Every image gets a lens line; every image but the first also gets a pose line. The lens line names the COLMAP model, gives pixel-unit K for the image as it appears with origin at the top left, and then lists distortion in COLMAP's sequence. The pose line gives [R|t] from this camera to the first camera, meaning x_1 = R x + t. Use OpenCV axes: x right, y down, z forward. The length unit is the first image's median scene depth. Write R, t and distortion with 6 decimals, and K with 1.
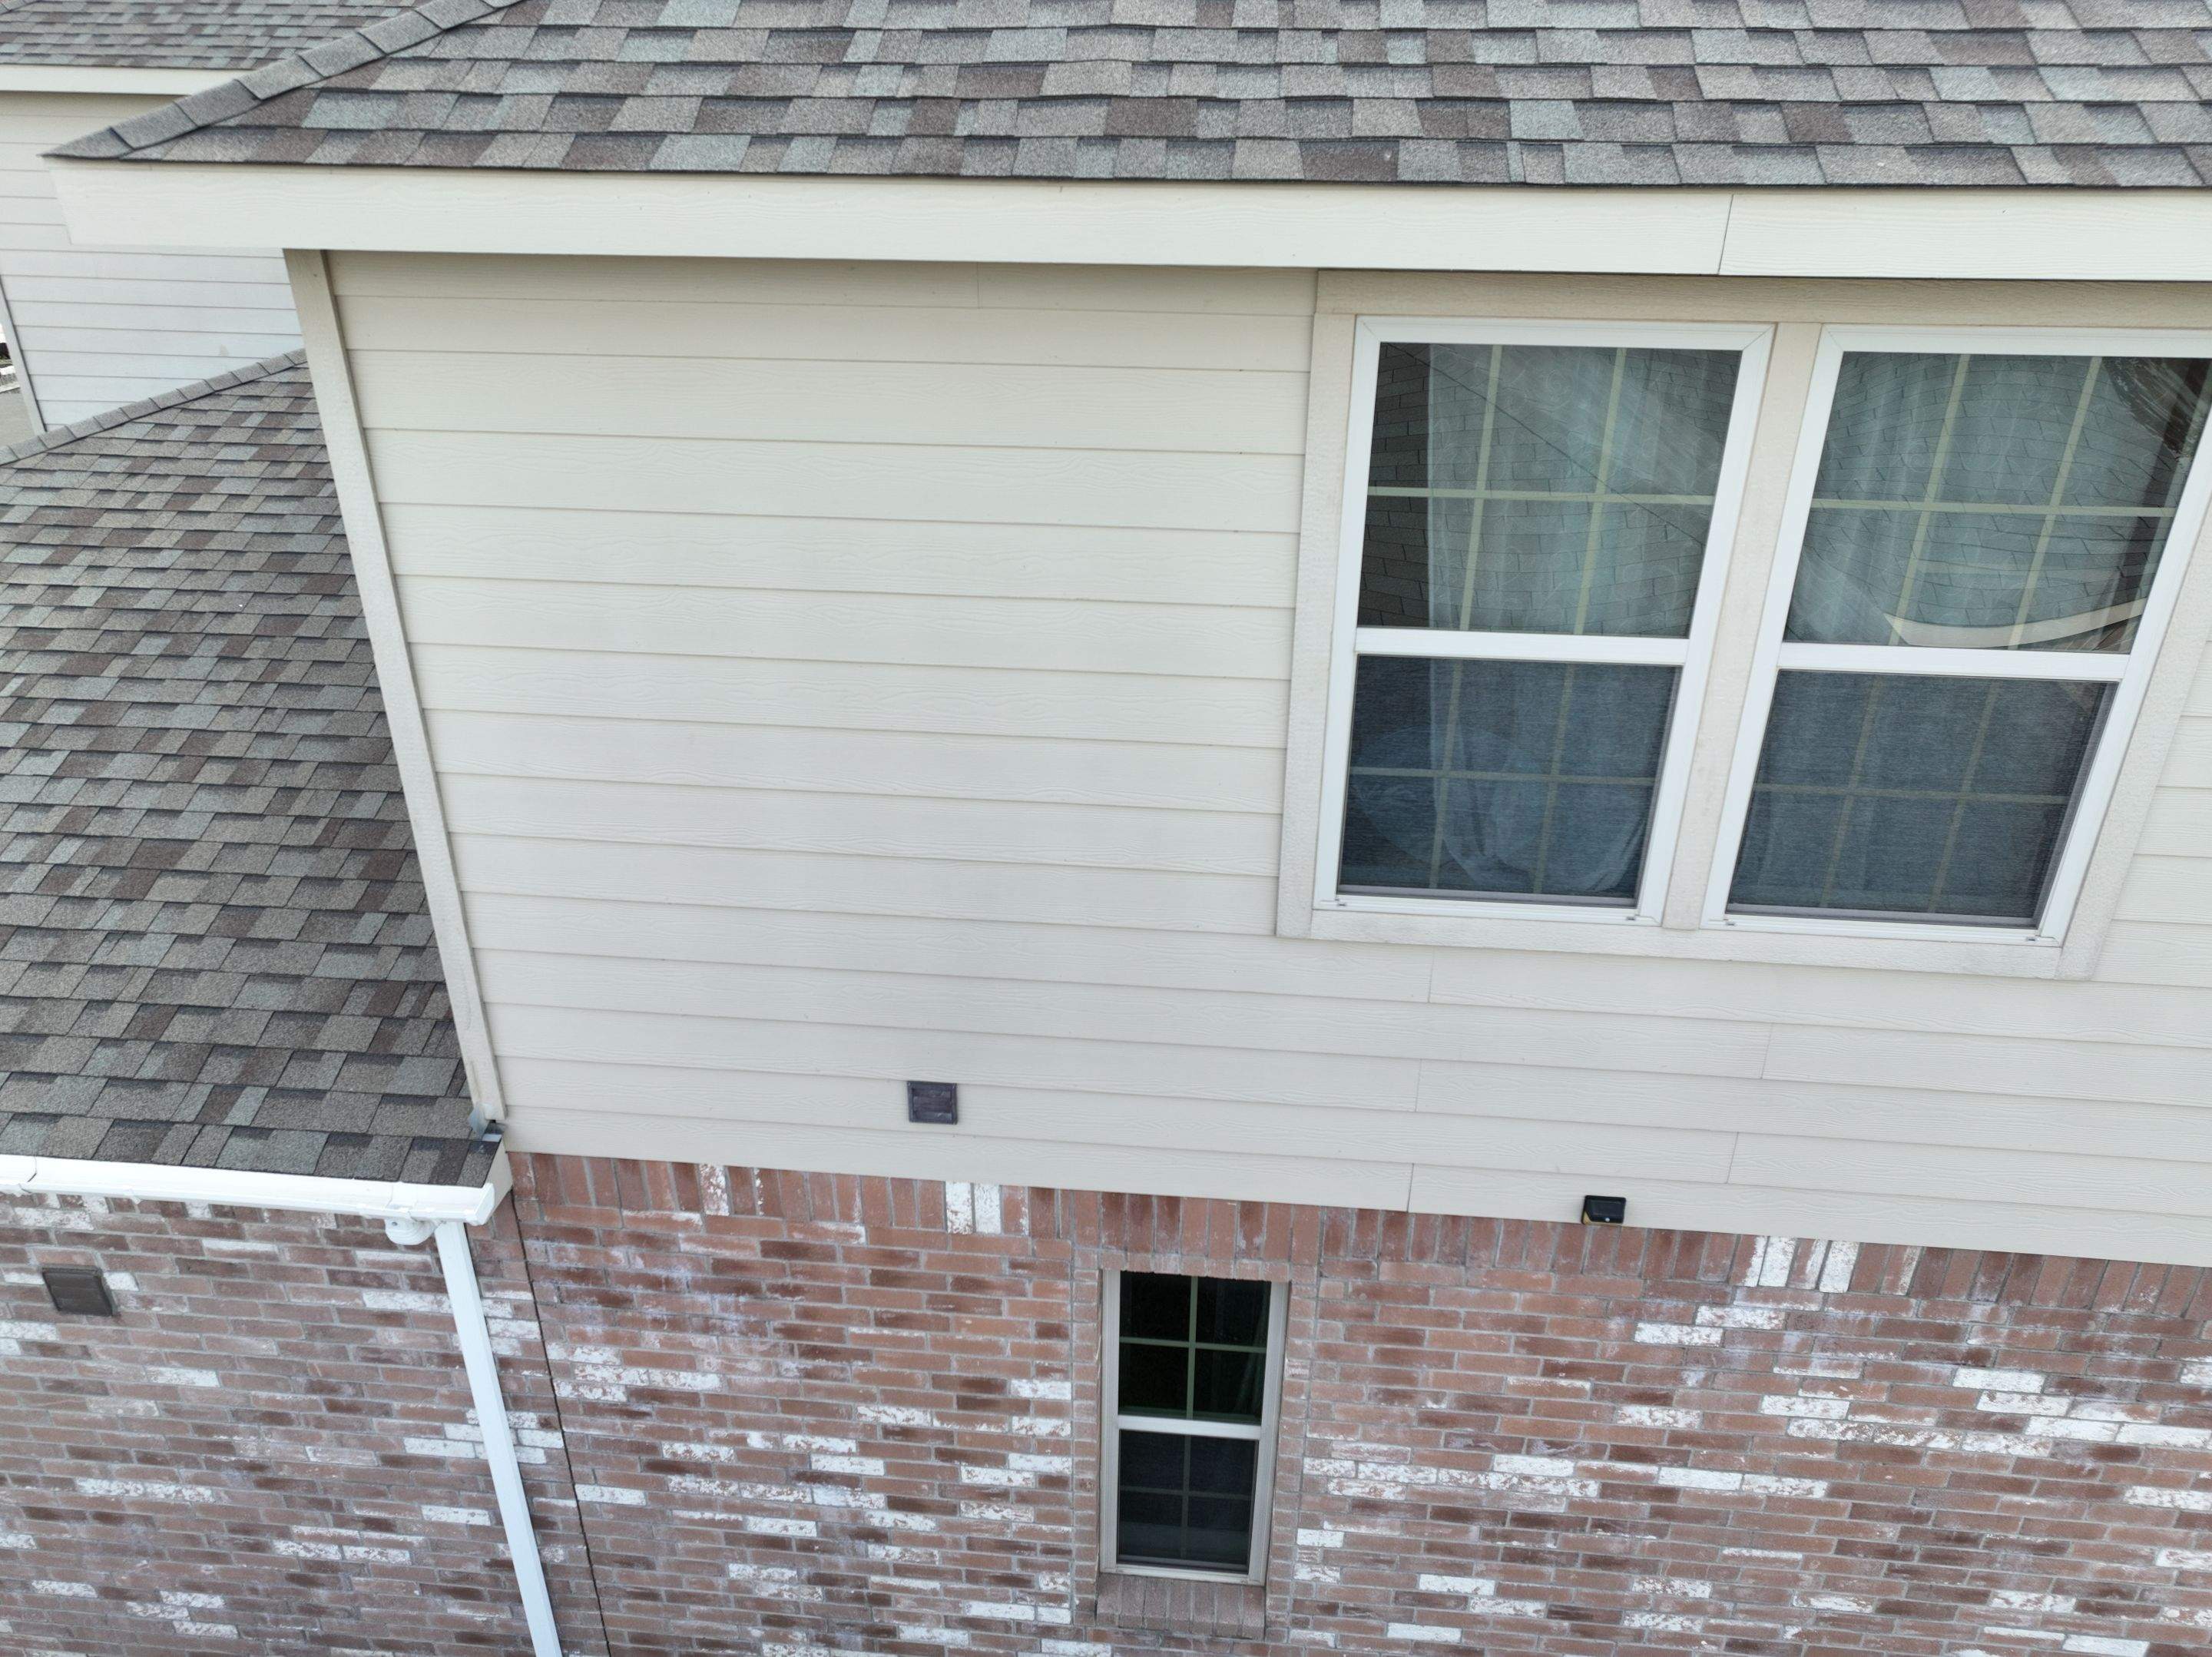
lens RADIAL K [[1559.6, 0, 1092.7], [0, 1559.6, 826.8], [0, 0, 1]] dist [-0.004397, 0.020858]
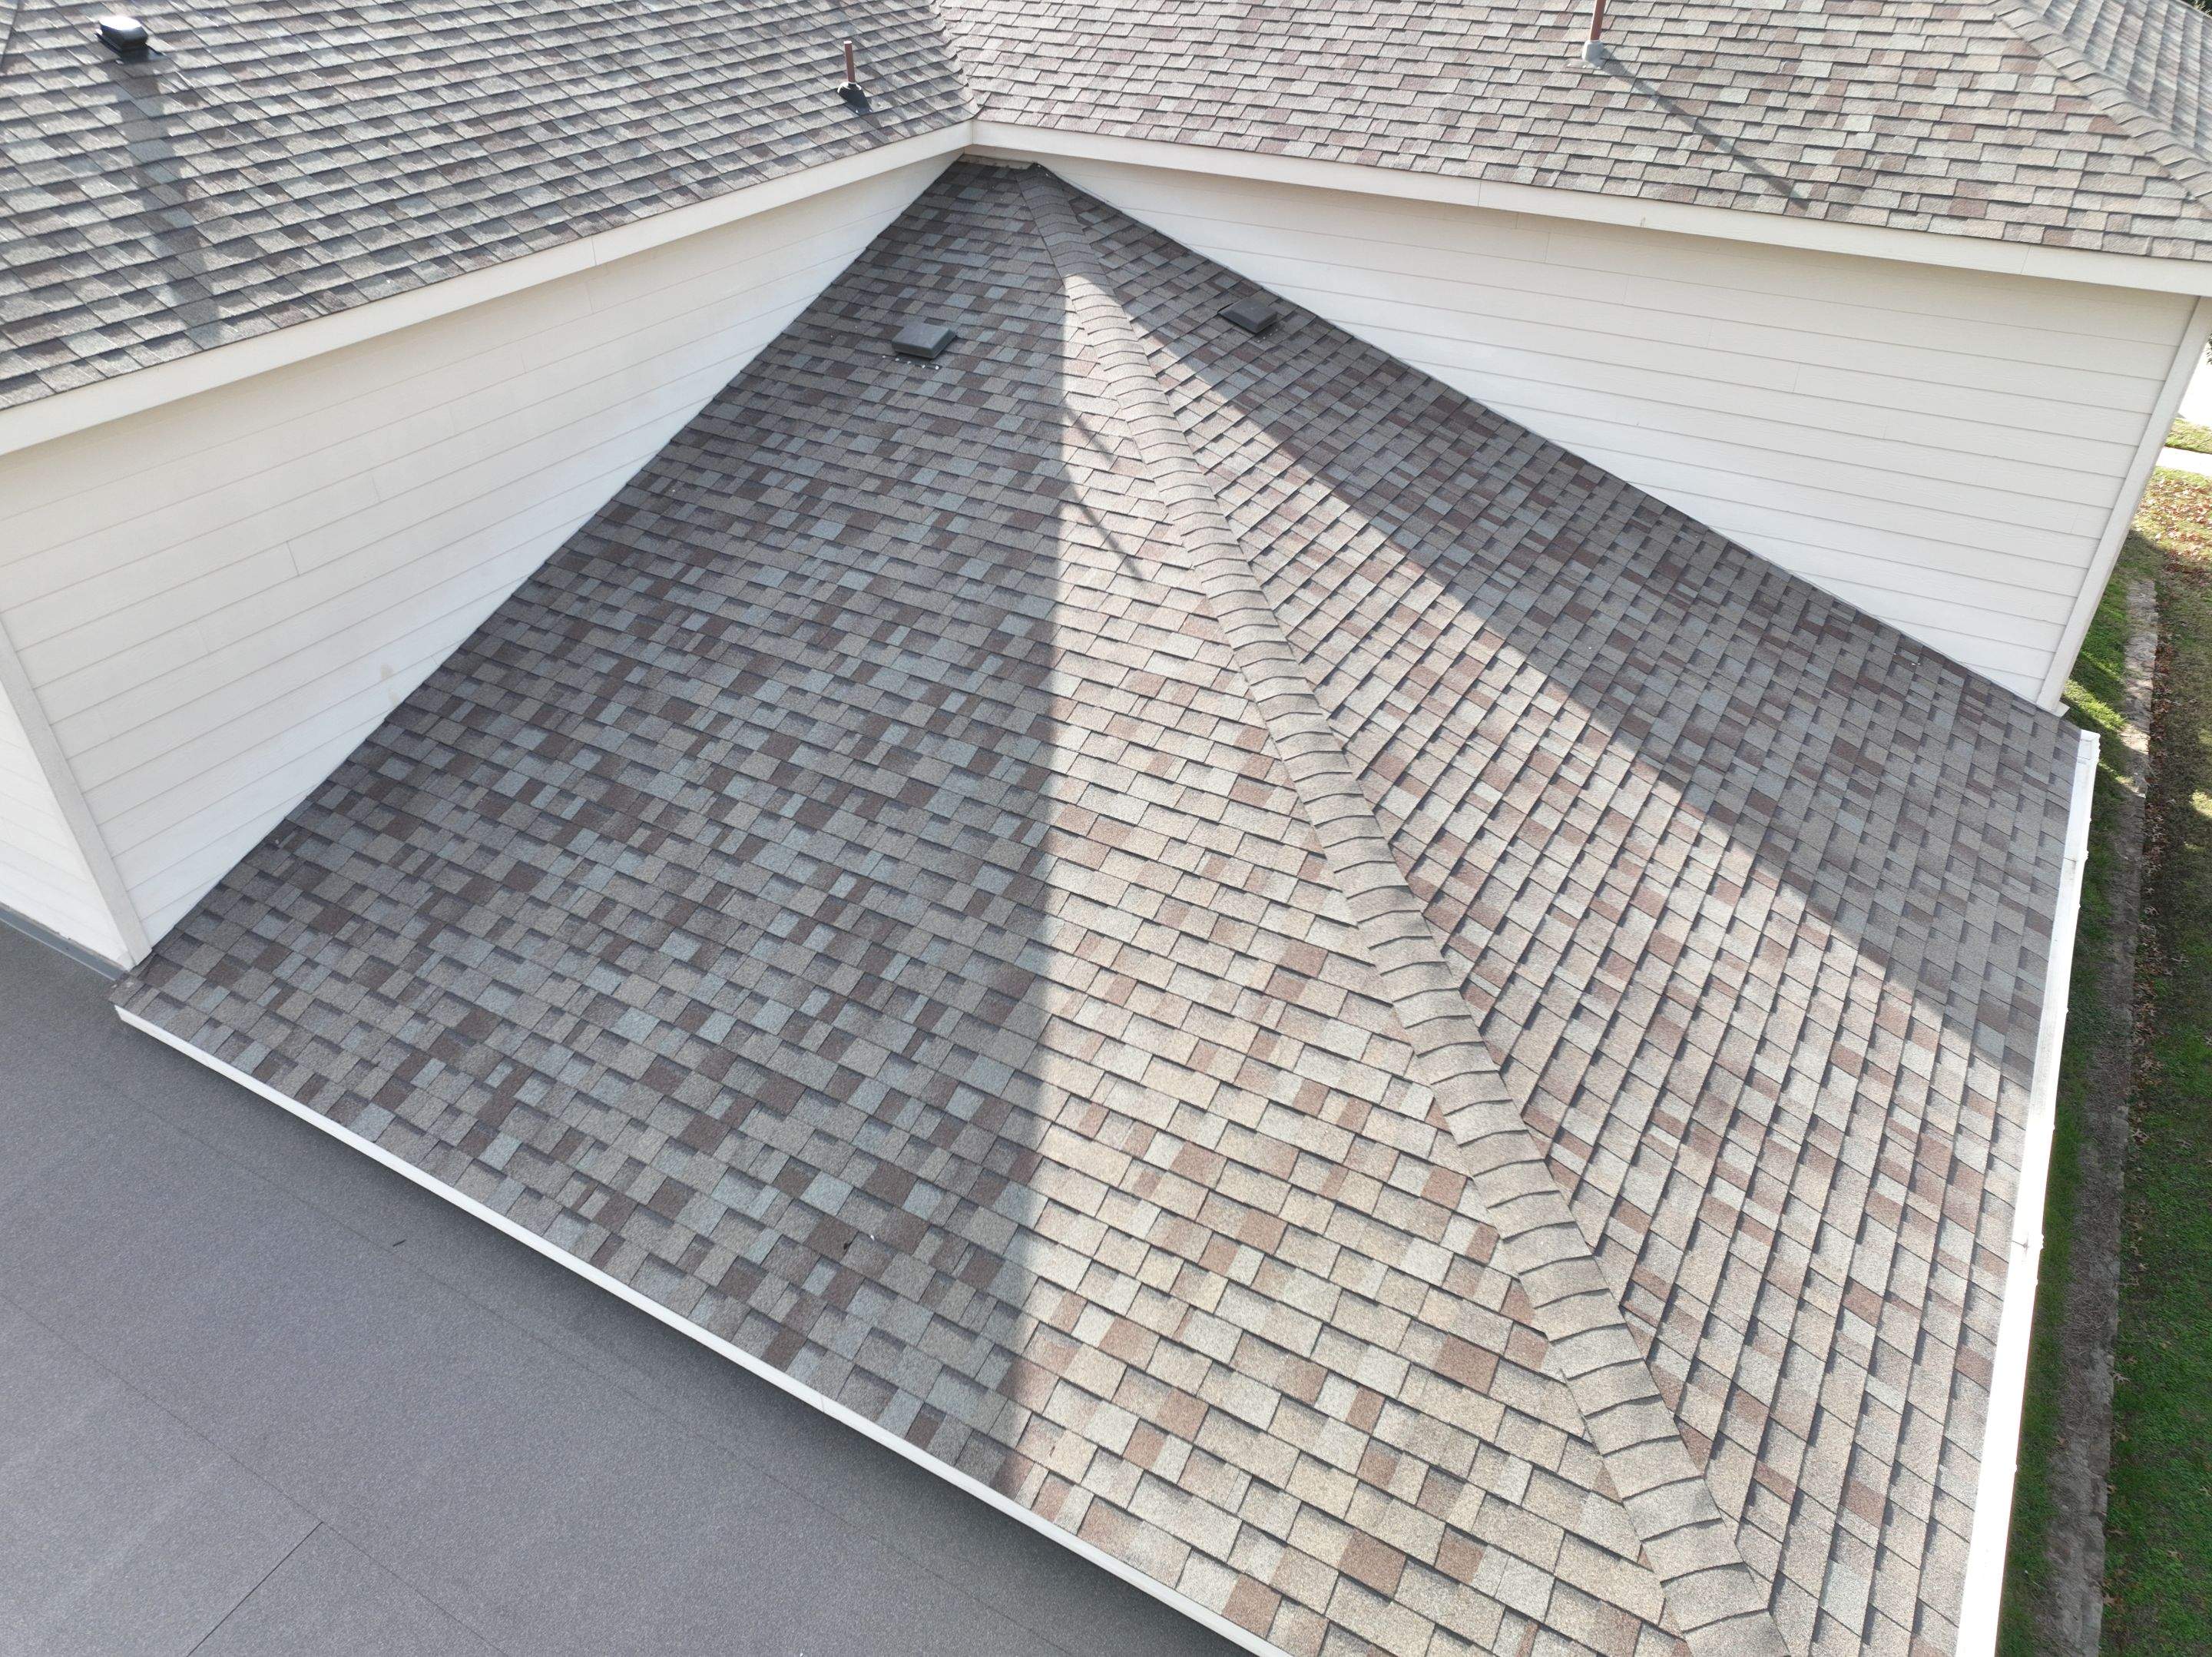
lens RADIAL K [[1559.6, 0, 1110.4], [0, 1559.6, 826.7], [0, 0, 1]] dist [-0.004397, 0.020858]
pose [[0.414206, -0.525854, 0.742907, -1.056078], [0.410890, 0.836344, 0.362902, -0.392870], [-0.812159, 0.154937, 0.562487, 0.375851]]
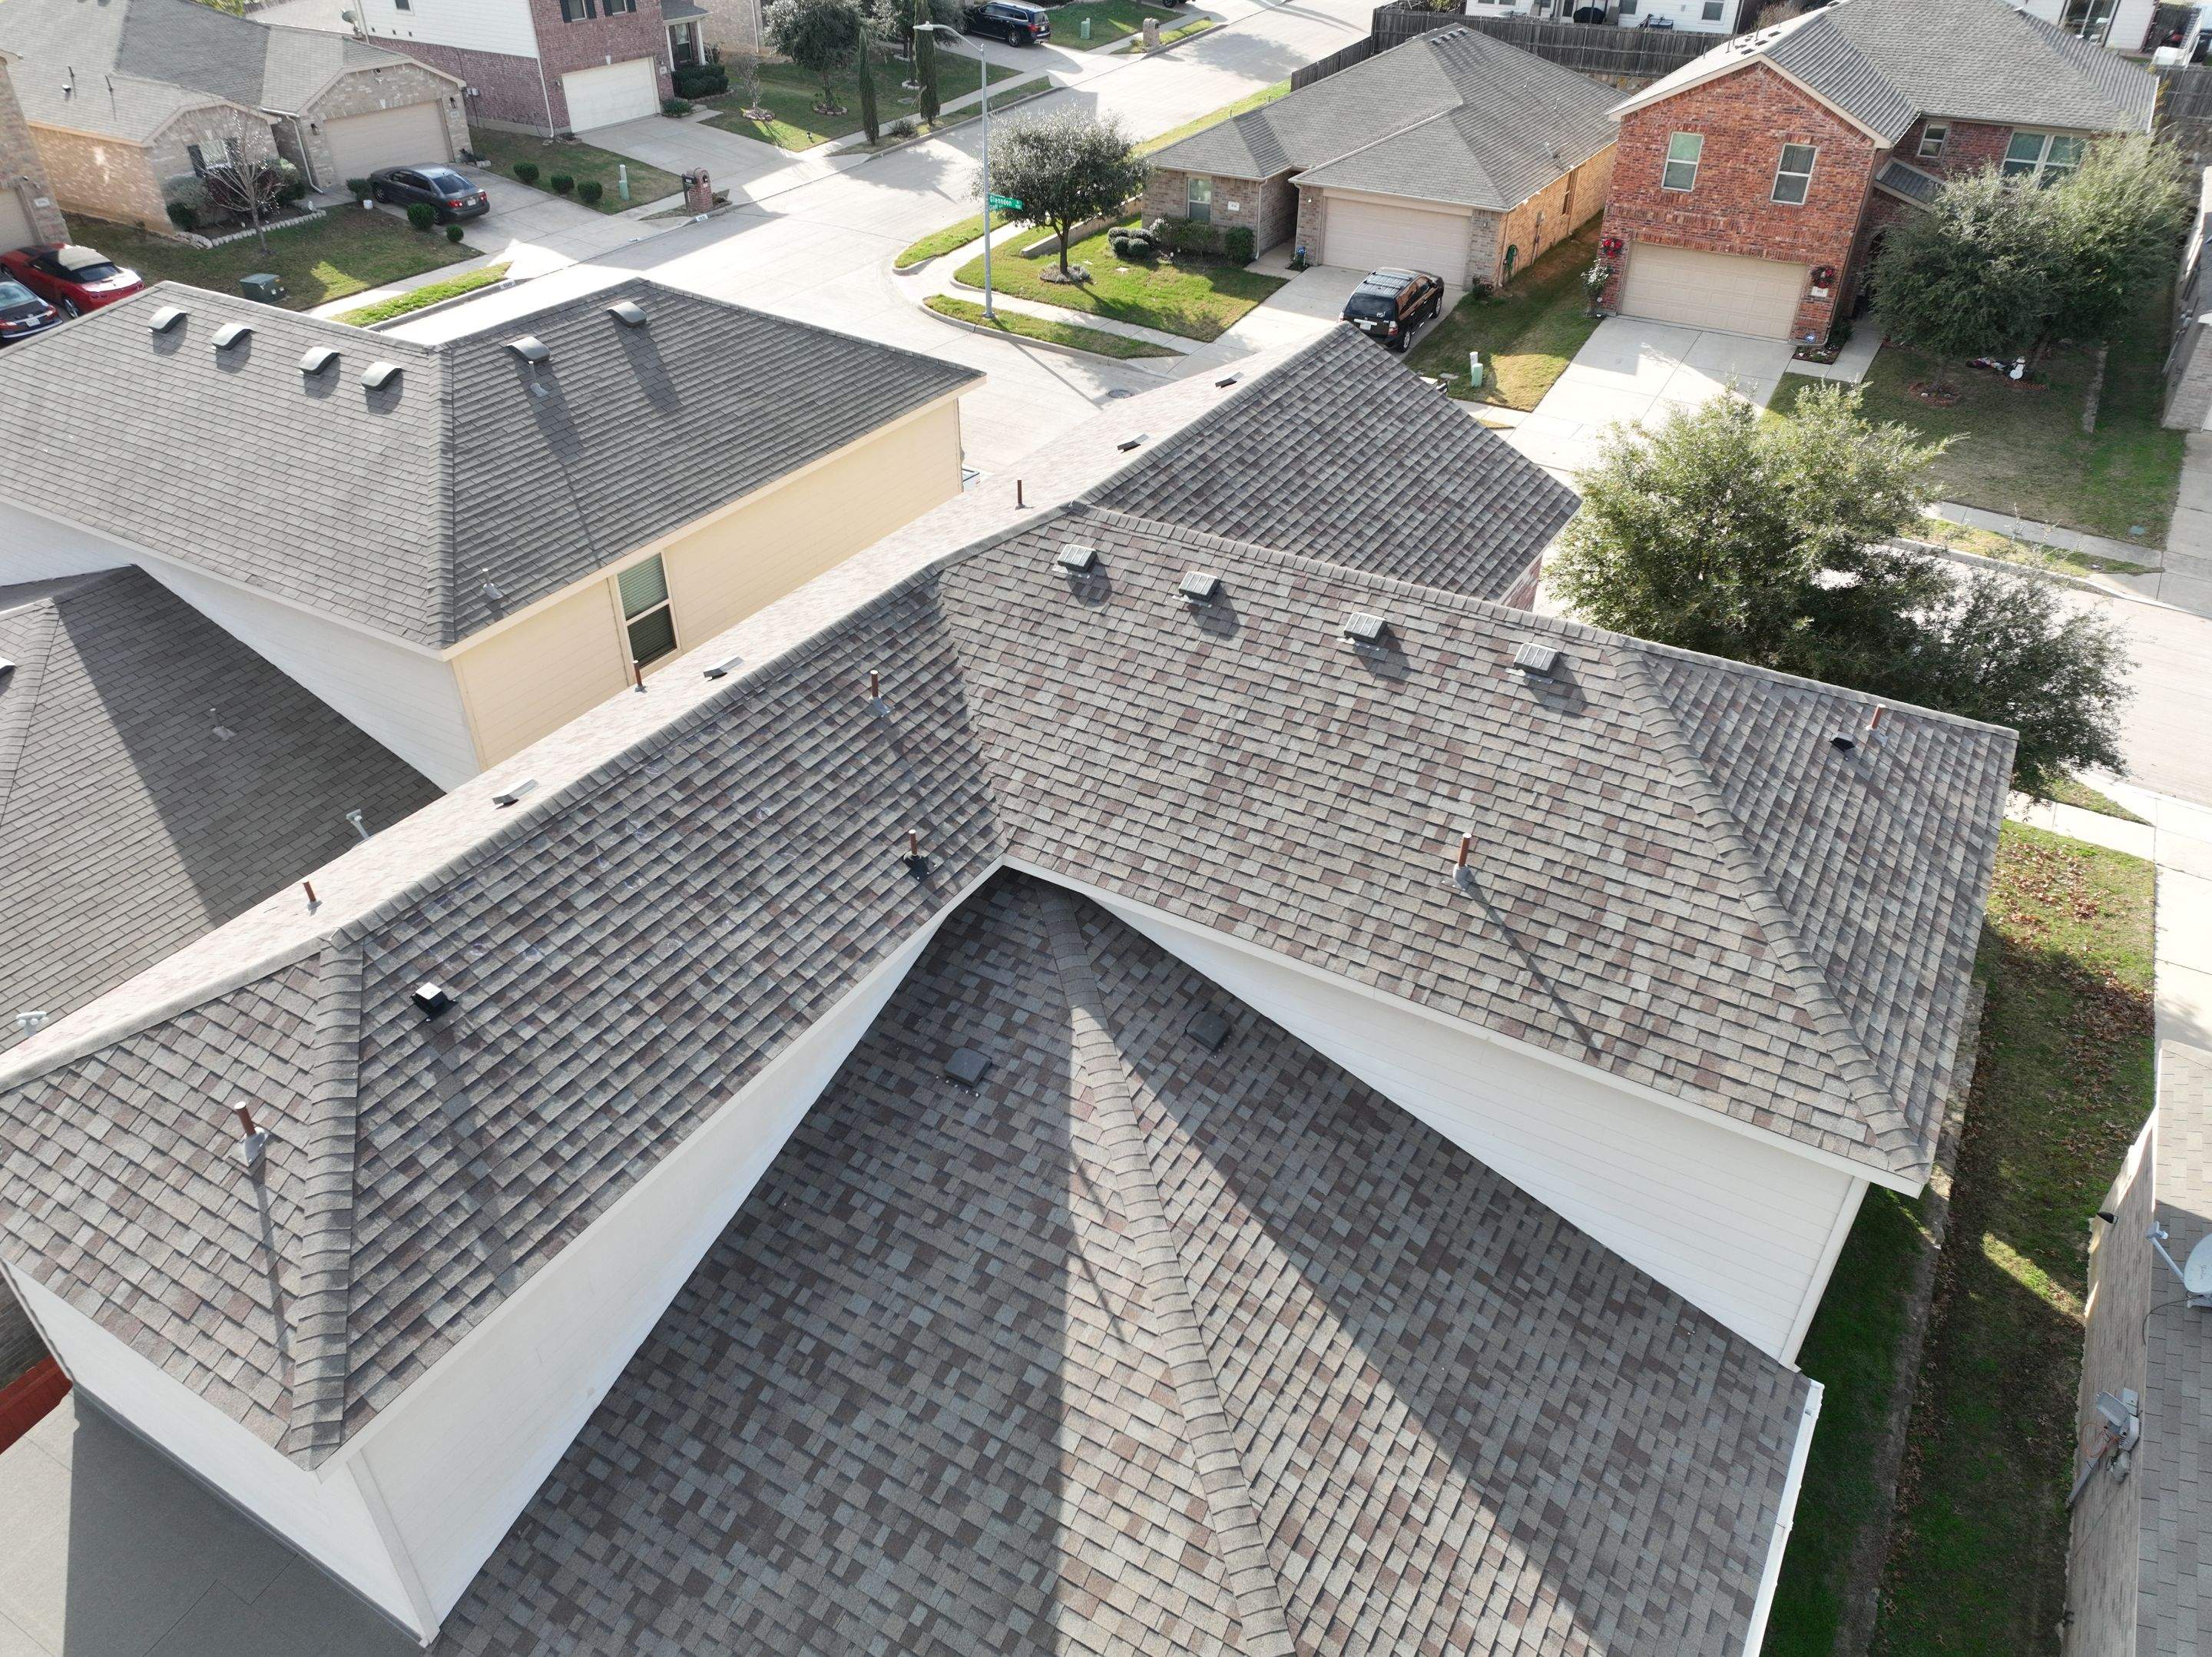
lens RADIAL K [[1559.6, 0, 1110.9], [0, 1559.6, 826.0], [0, 0, 1]] dist [-0.004397, 0.020858]
pose [[0.418268, -0.521216, 0.743899, -1.045076], [0.401497, 0.840719, 0.363306, -0.899192], [-0.814771, 0.146714, 0.560913, 0.124794]]
